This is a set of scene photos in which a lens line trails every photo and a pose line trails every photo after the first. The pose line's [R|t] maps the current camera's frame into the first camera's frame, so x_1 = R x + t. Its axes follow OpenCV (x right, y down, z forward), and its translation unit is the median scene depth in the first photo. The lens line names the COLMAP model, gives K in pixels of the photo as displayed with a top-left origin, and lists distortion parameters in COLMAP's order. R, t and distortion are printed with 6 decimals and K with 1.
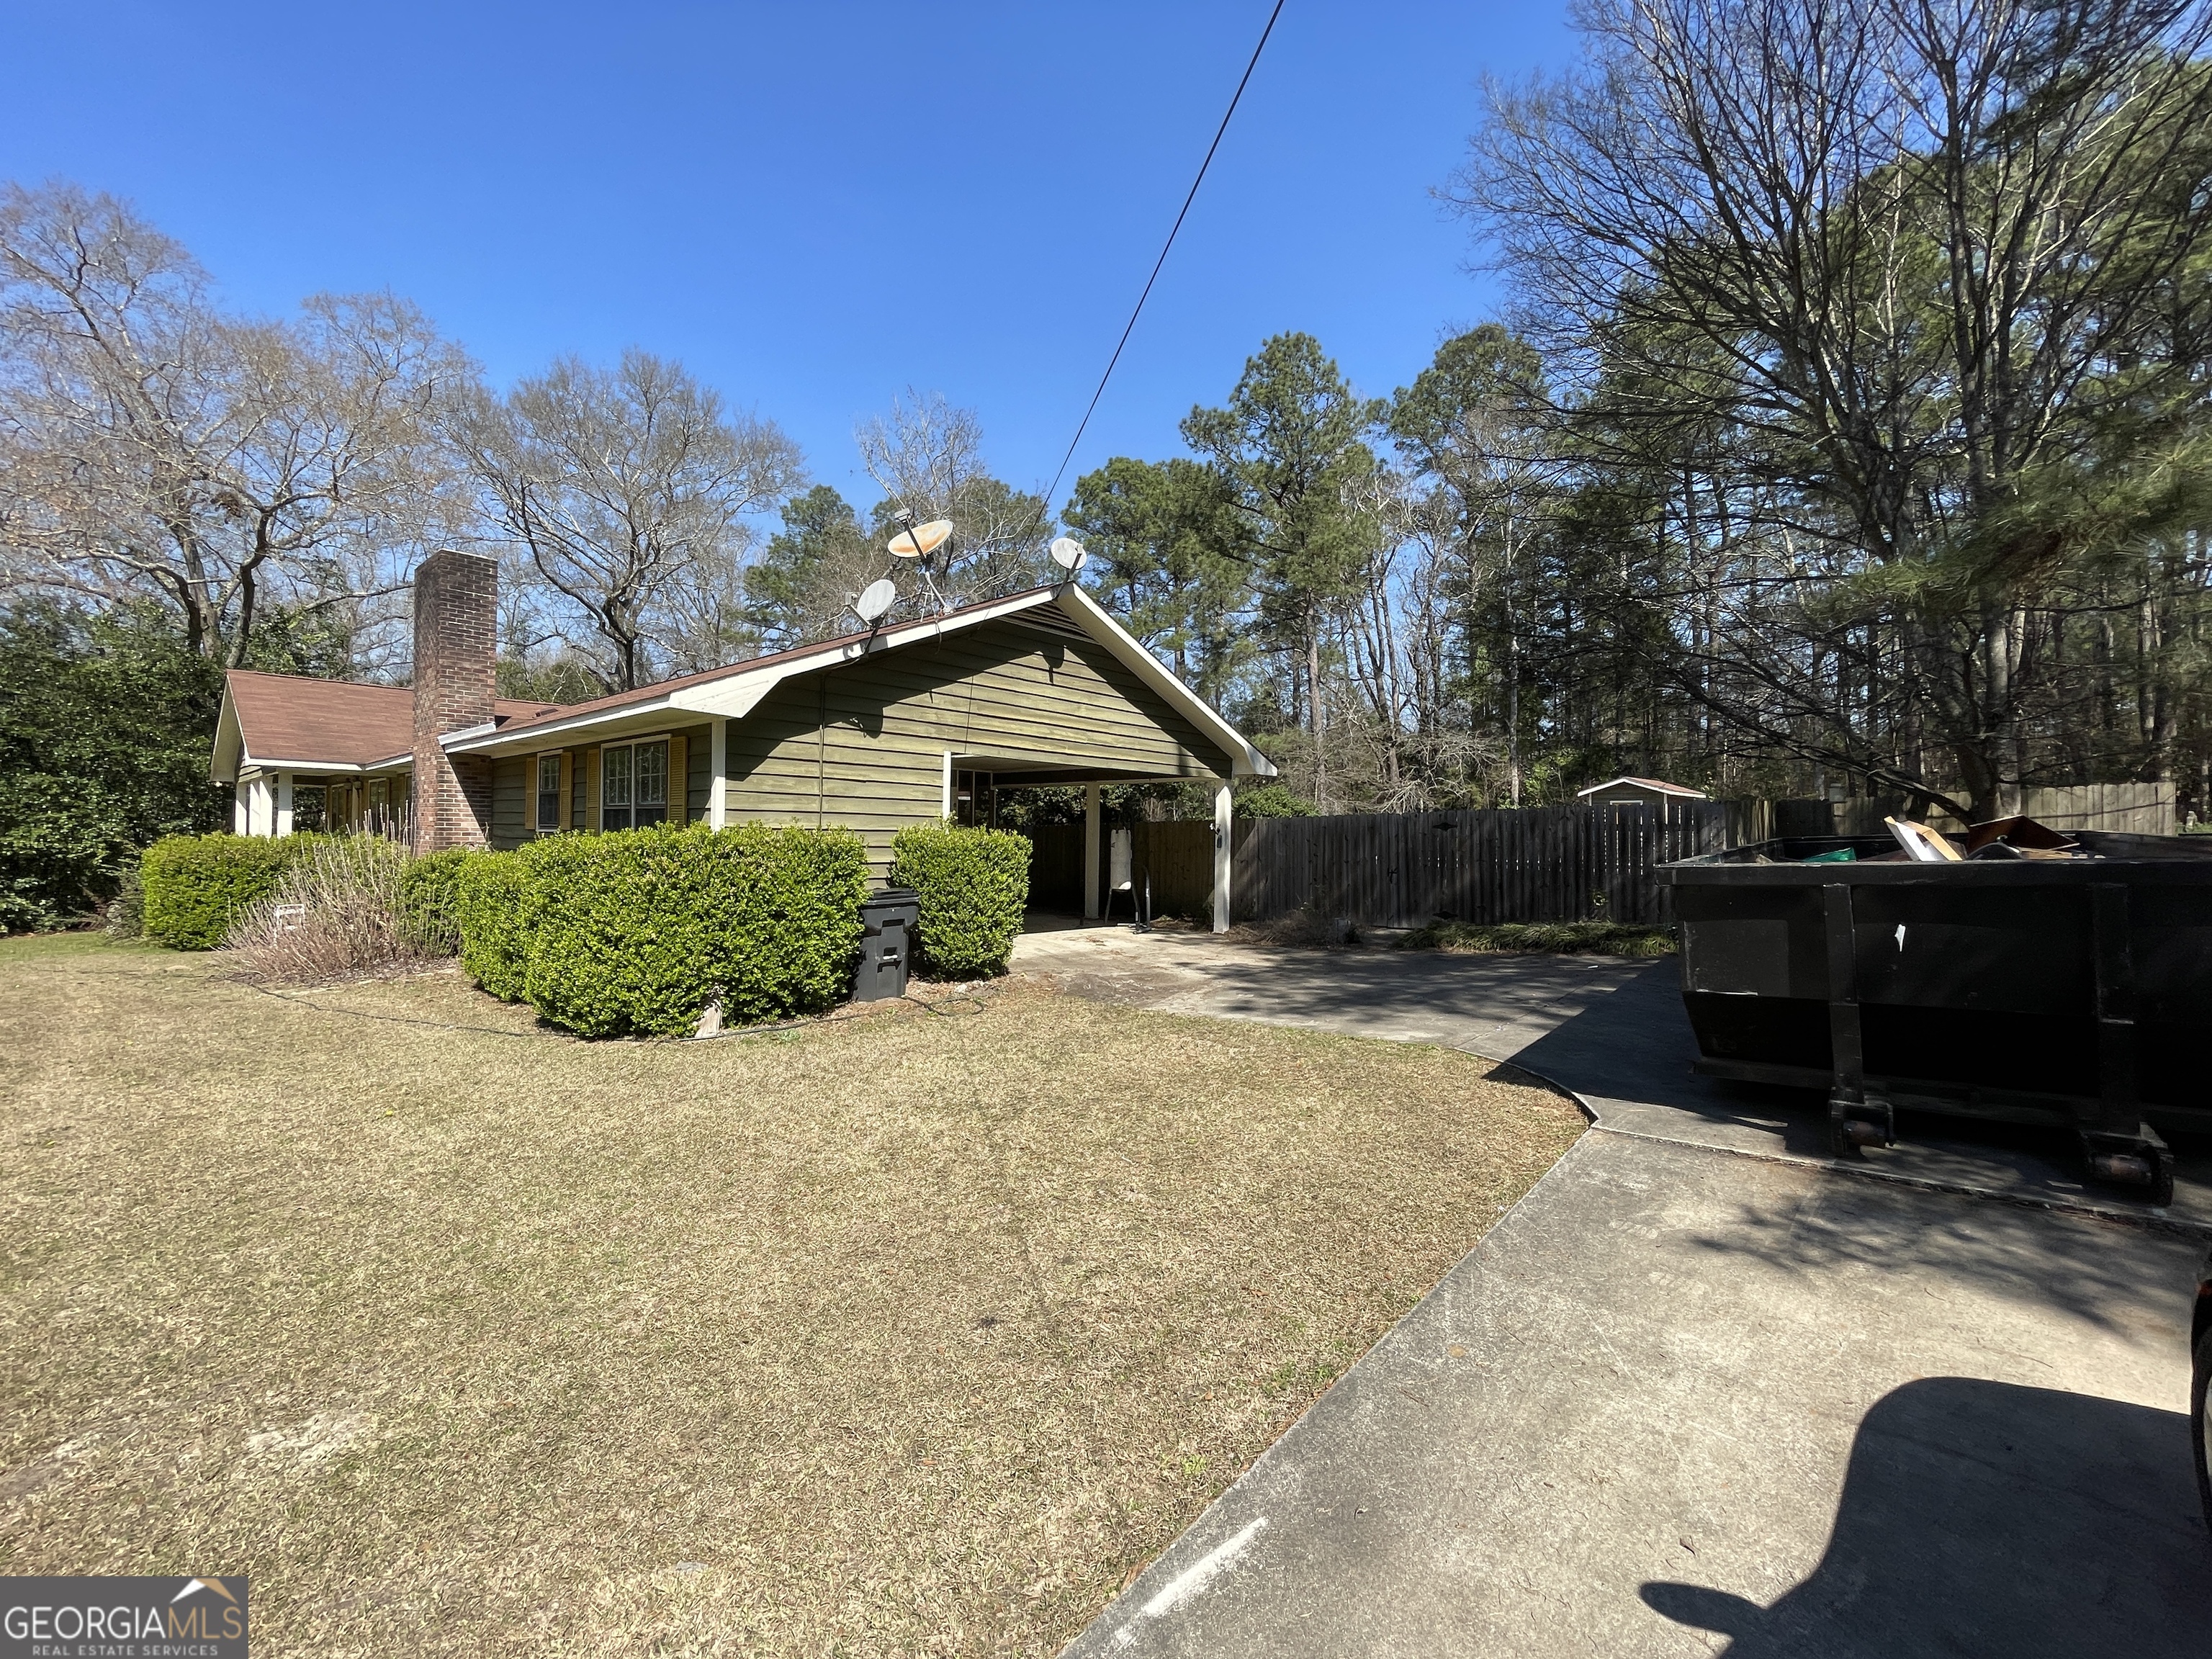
lens RADIAL K [[899.7, 0, 1095.5], [0, 899.7, 826.3], [0, 0, 1]] dist [-0.003255, -0.000617]
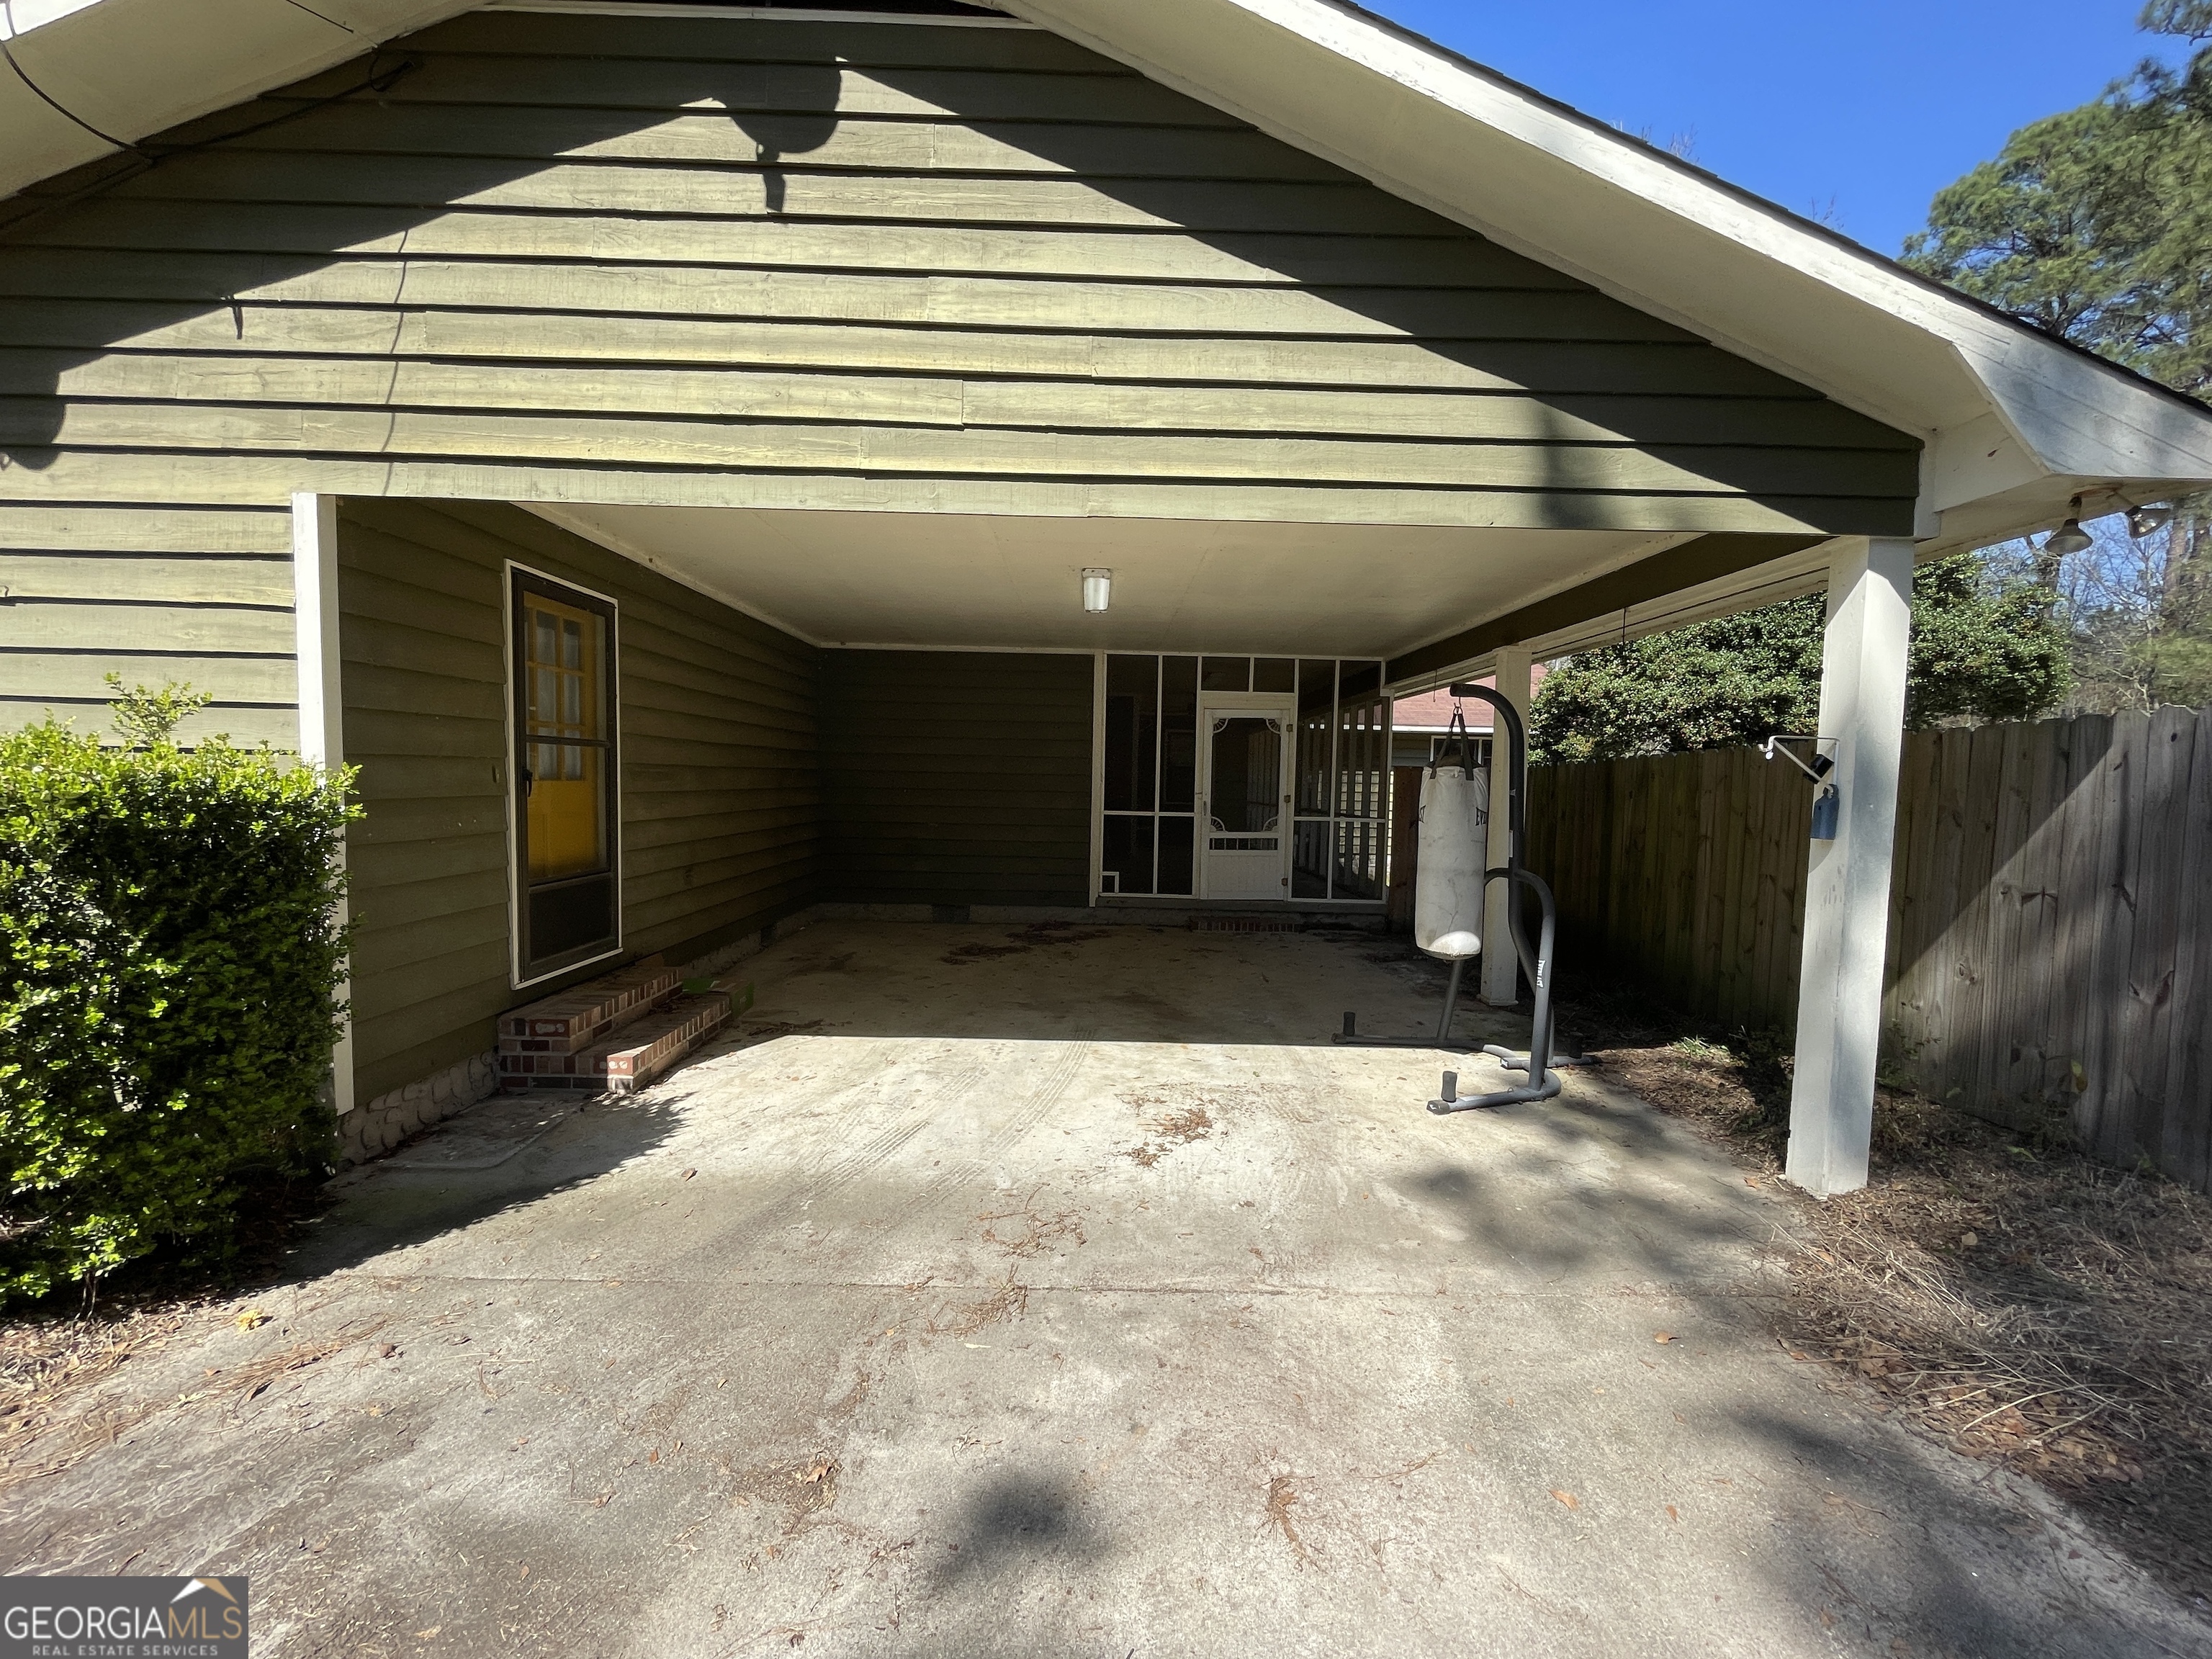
lens RADIAL K [[899.7, 0, 1102.1], [0, 899.7, 826.9], [0, 0, 1]] dist [-0.003255, -0.000617]
pose [[0.683389, 0.046213, -0.728591, 0.202693], [-0.005886, 0.998311, 0.057800, 0.009942], [0.730031, -0.035212, 0.682506, 0.789374]]
